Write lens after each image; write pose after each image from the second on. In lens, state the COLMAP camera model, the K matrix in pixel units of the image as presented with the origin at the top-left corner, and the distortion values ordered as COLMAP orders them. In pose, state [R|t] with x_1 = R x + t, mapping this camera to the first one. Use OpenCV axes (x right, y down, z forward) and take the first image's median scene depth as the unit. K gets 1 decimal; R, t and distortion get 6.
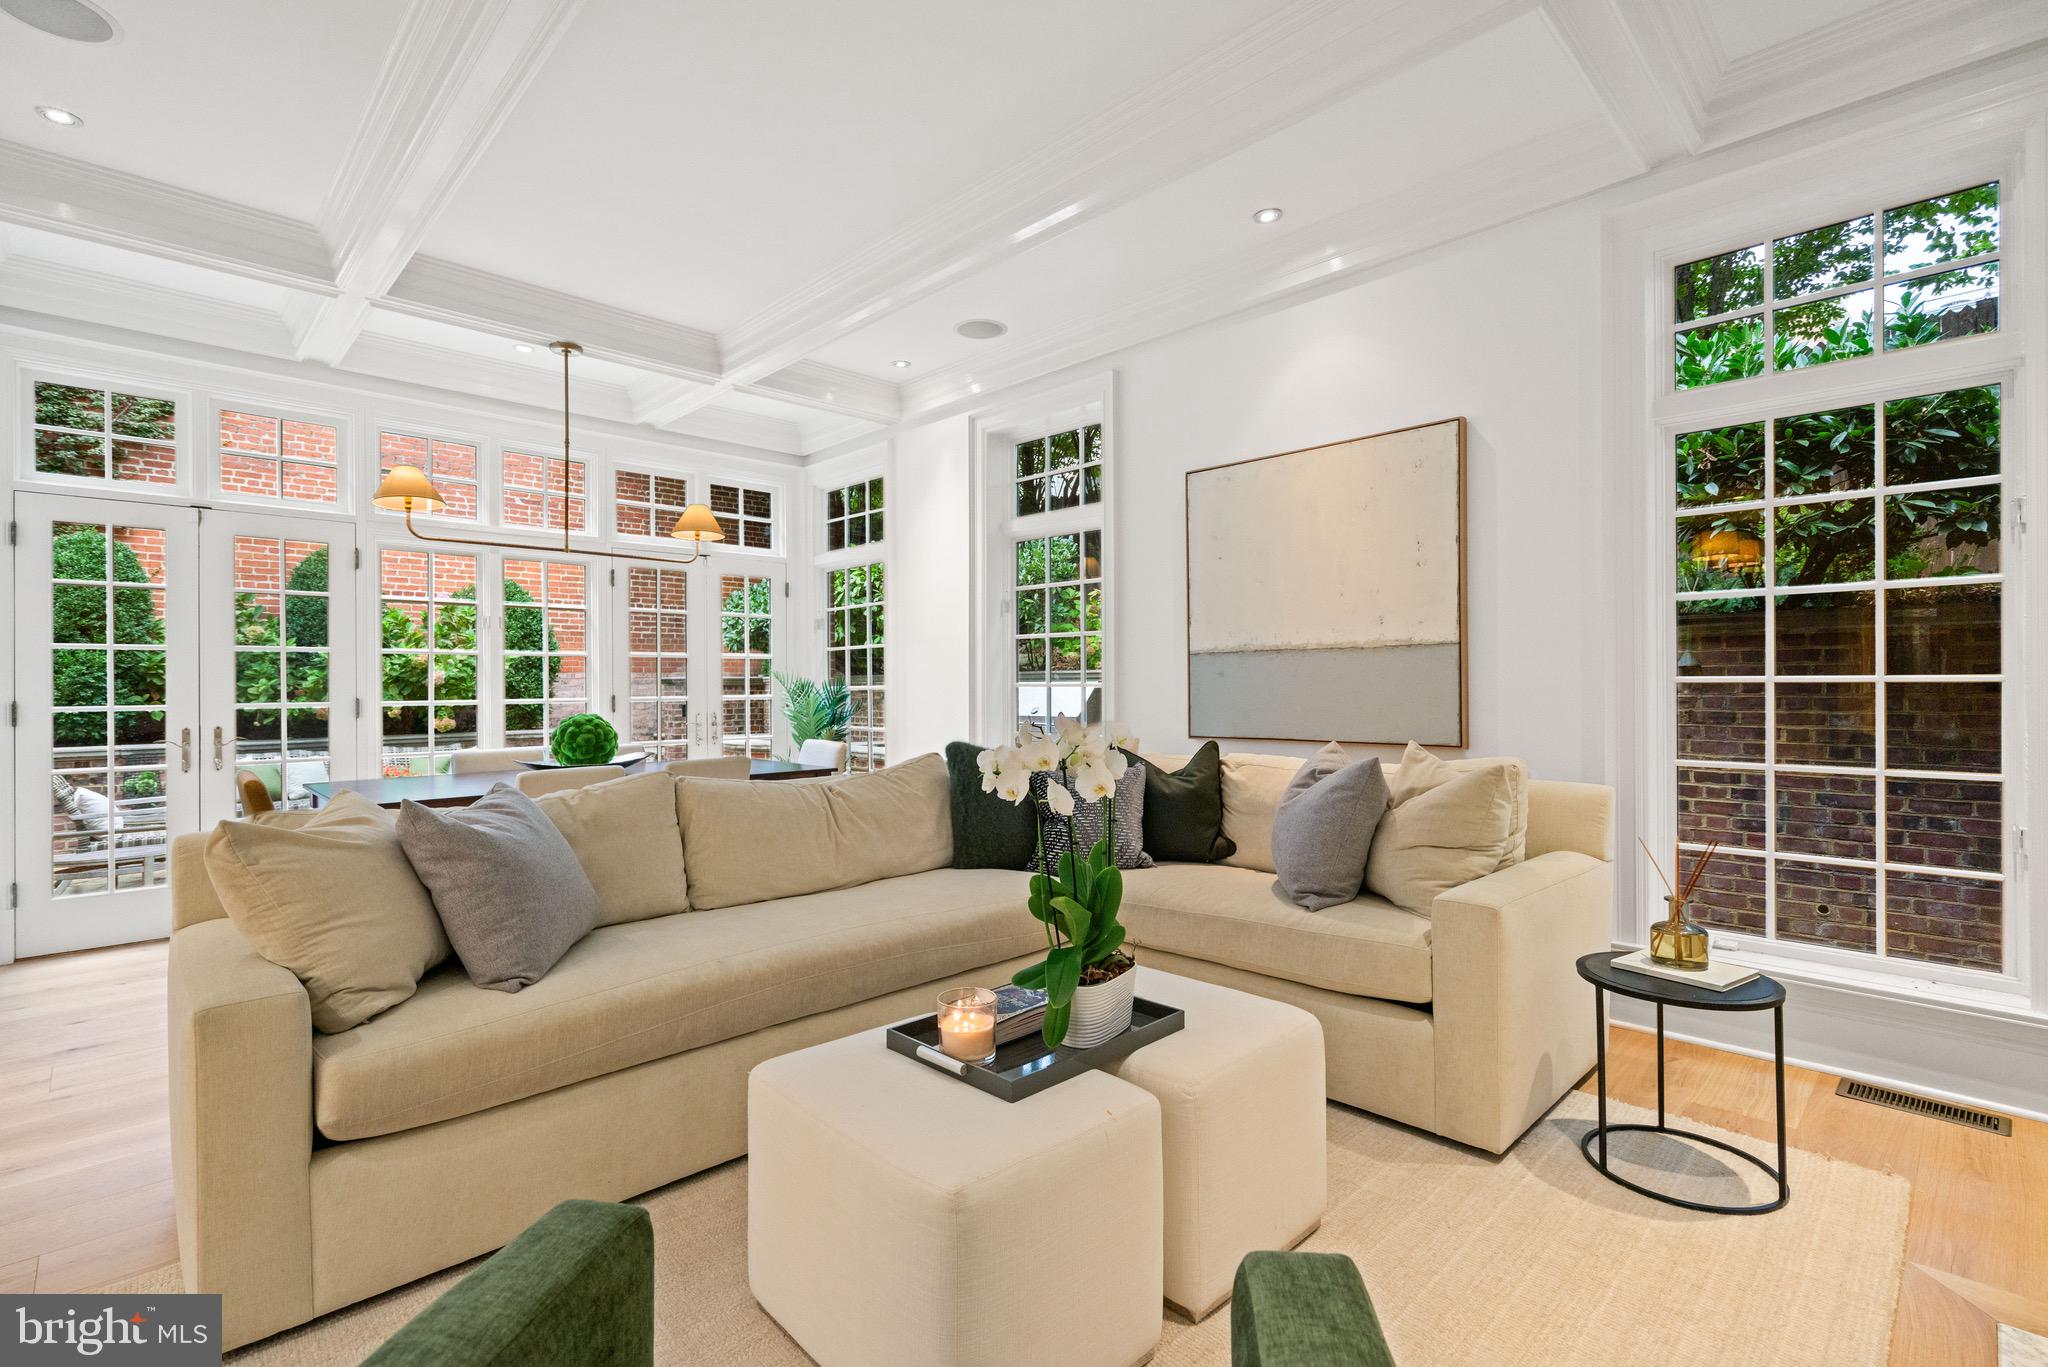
lens RADIAL K [[943.8, 0, 1017.6], [0, 943.8, 691.1], [0, 0, 1]] dist [-0.004765, 0.003220]
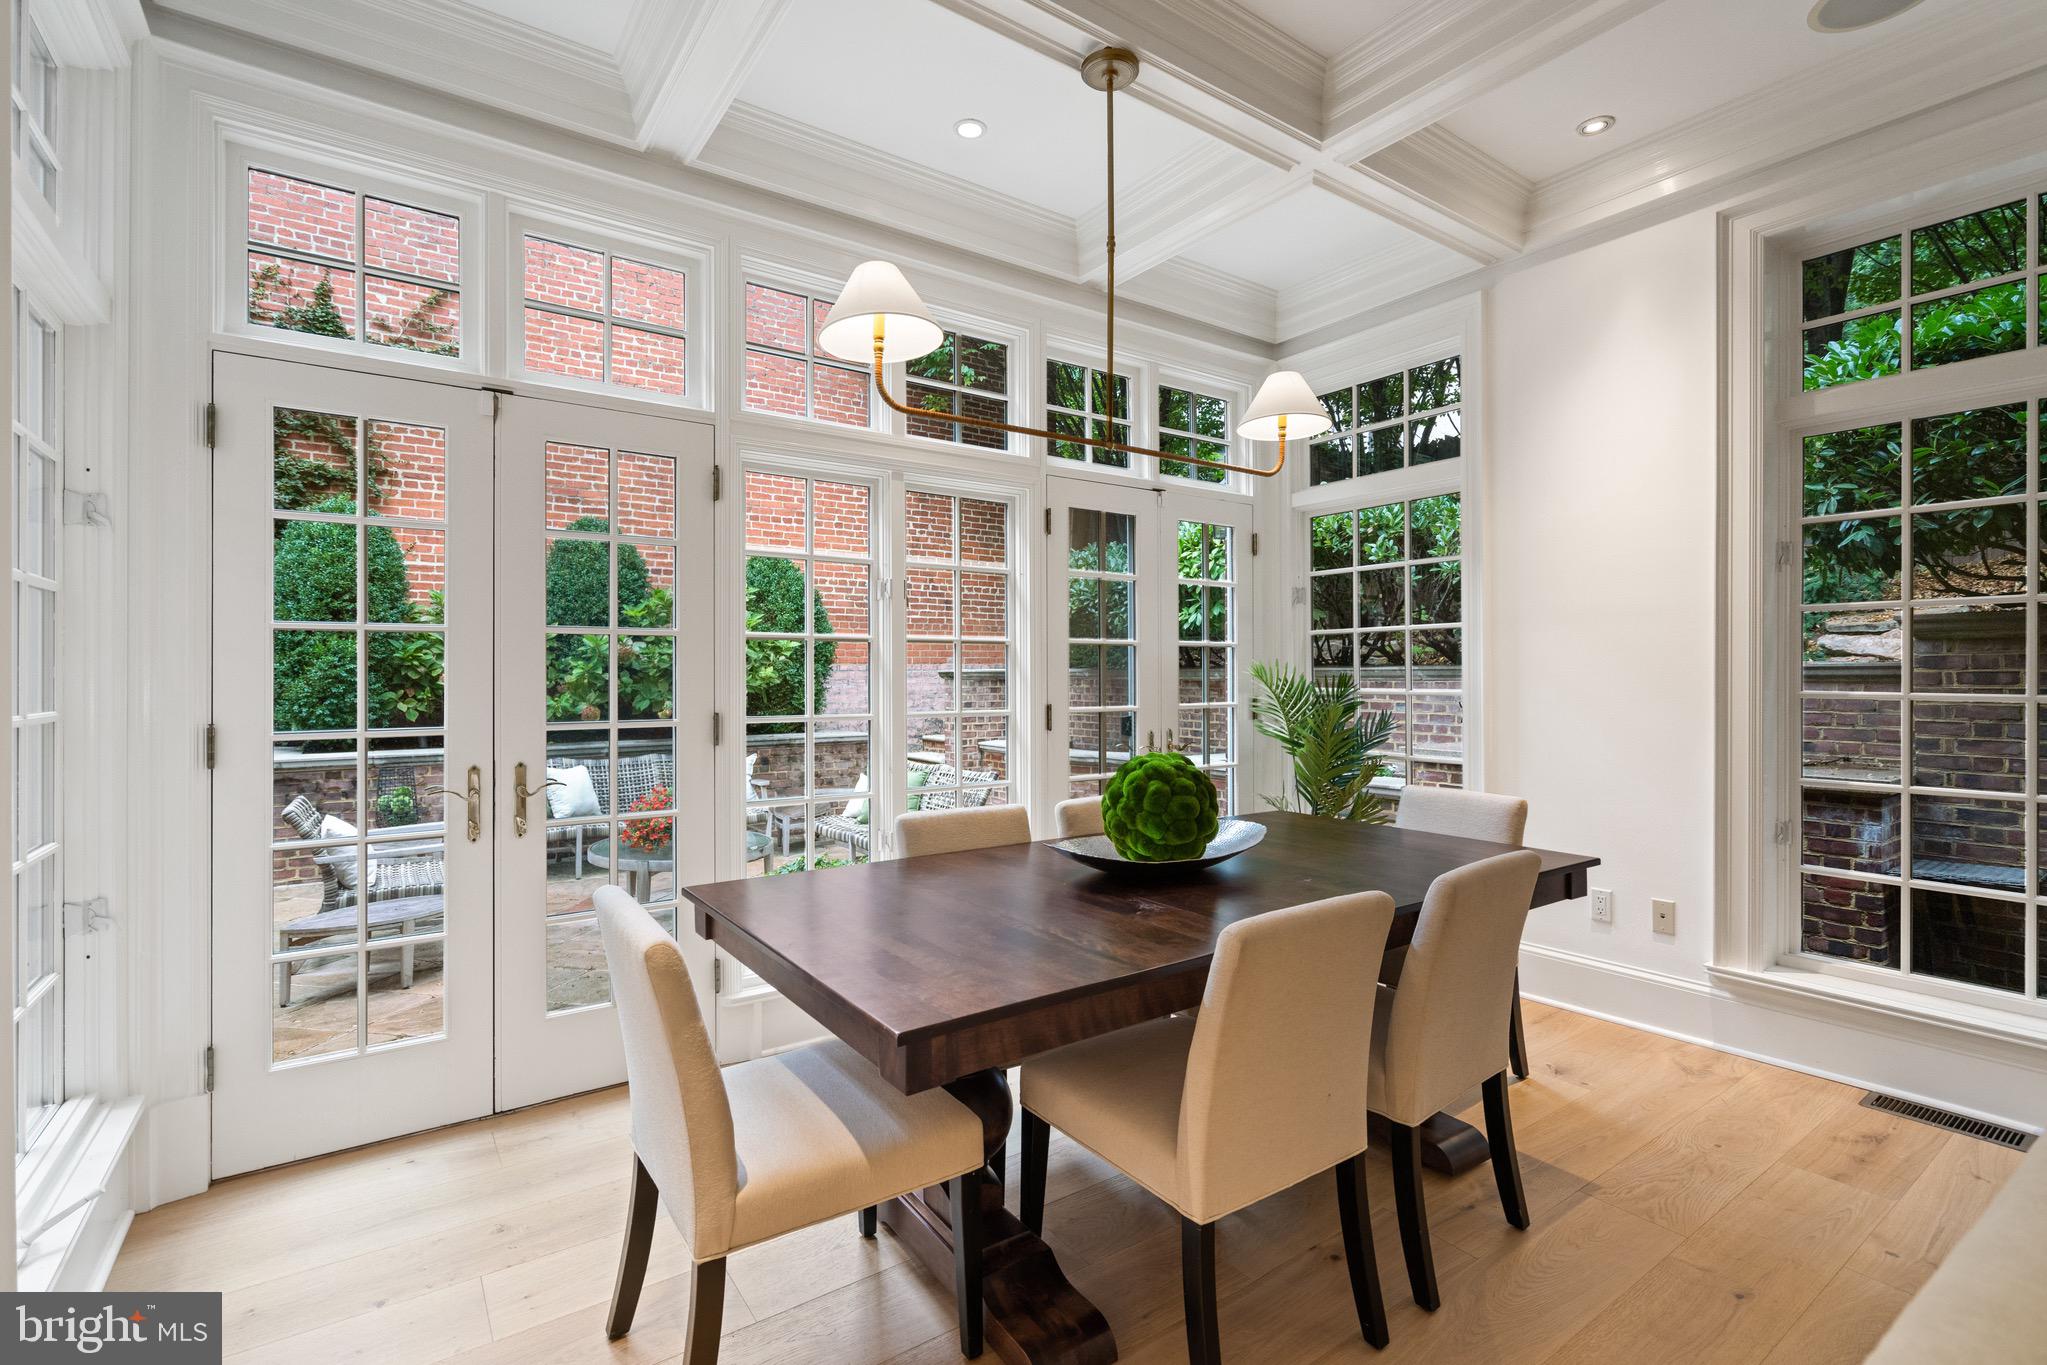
lens RADIAL K [[943.3, 0, 1026.0], [0, 943.3, 682.8], [0, 0, 1]] dist [-0.004765, 0.003220]
pose [[0.988114, 0.005102, -0.153641, -0.333444], [-0.004773, 0.999985, 0.002509, -0.011353], [0.153652, -0.001746, 0.988124, 0.348087]]
